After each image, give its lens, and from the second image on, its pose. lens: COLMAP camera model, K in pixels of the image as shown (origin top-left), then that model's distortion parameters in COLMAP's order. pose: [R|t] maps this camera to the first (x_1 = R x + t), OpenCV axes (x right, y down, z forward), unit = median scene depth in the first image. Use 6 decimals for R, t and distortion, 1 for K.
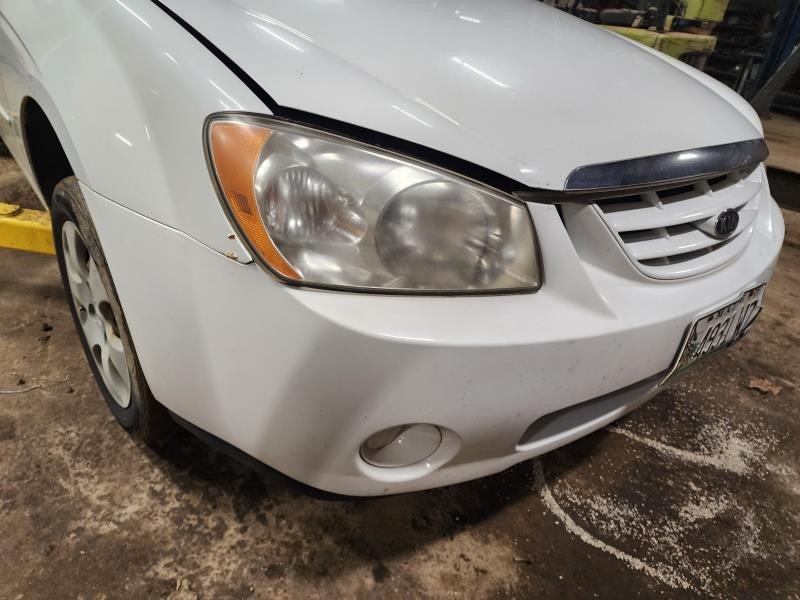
lens RADIAL K [[536.8, 0, 400.0], [0, 536.8, 300.0], [0, 0, 1]] dist [0.074791, -0.068830]
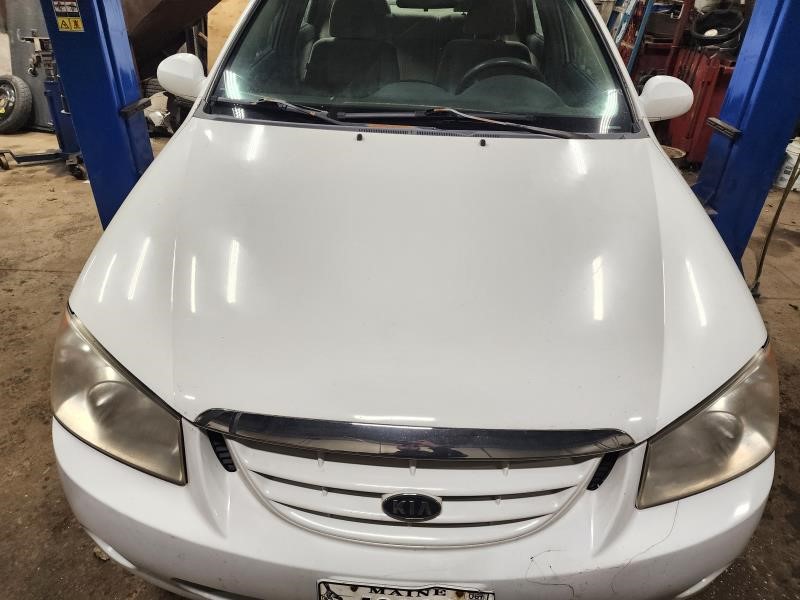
lens RADIAL K [[536.8, 0, 400.0], [0, 536.8, 300.0], [0, 0, 1]] dist [0.074791, -0.068830]
pose [[0.748875, 0.273077, -0.603833, 0.862033], [-0.282706, 0.955729, 0.081606, -0.457688], [0.599386, 0.109595, 0.792922, 0.151174]]
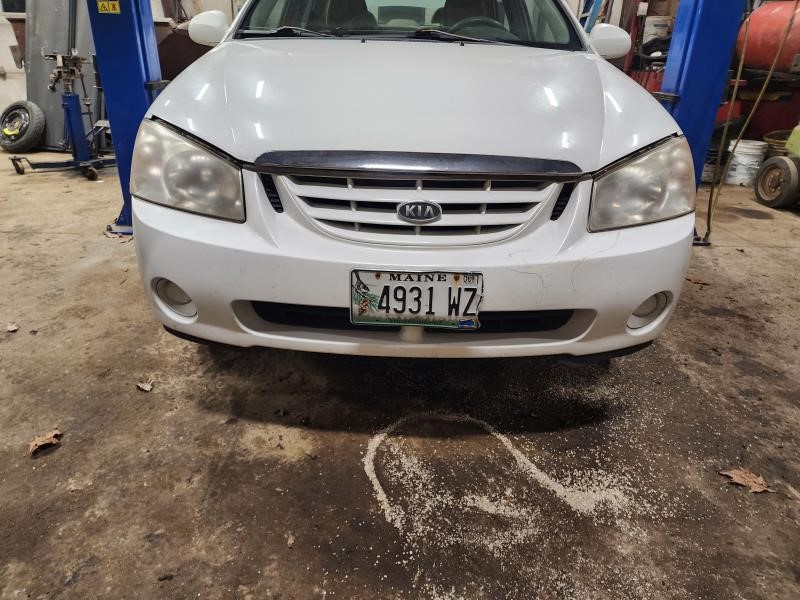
lens RADIAL K [[536.3, 0, 400.0], [0, 536.3, 300.0], [0, 0, 1]] dist [0.099227, -0.104512]
pose [[0.772661, 0.181134, -0.608429, 1.122956], [-0.261464, 0.964164, -0.045001, 0.109044], [0.578474, 0.193853, 0.792331, -0.004539]]
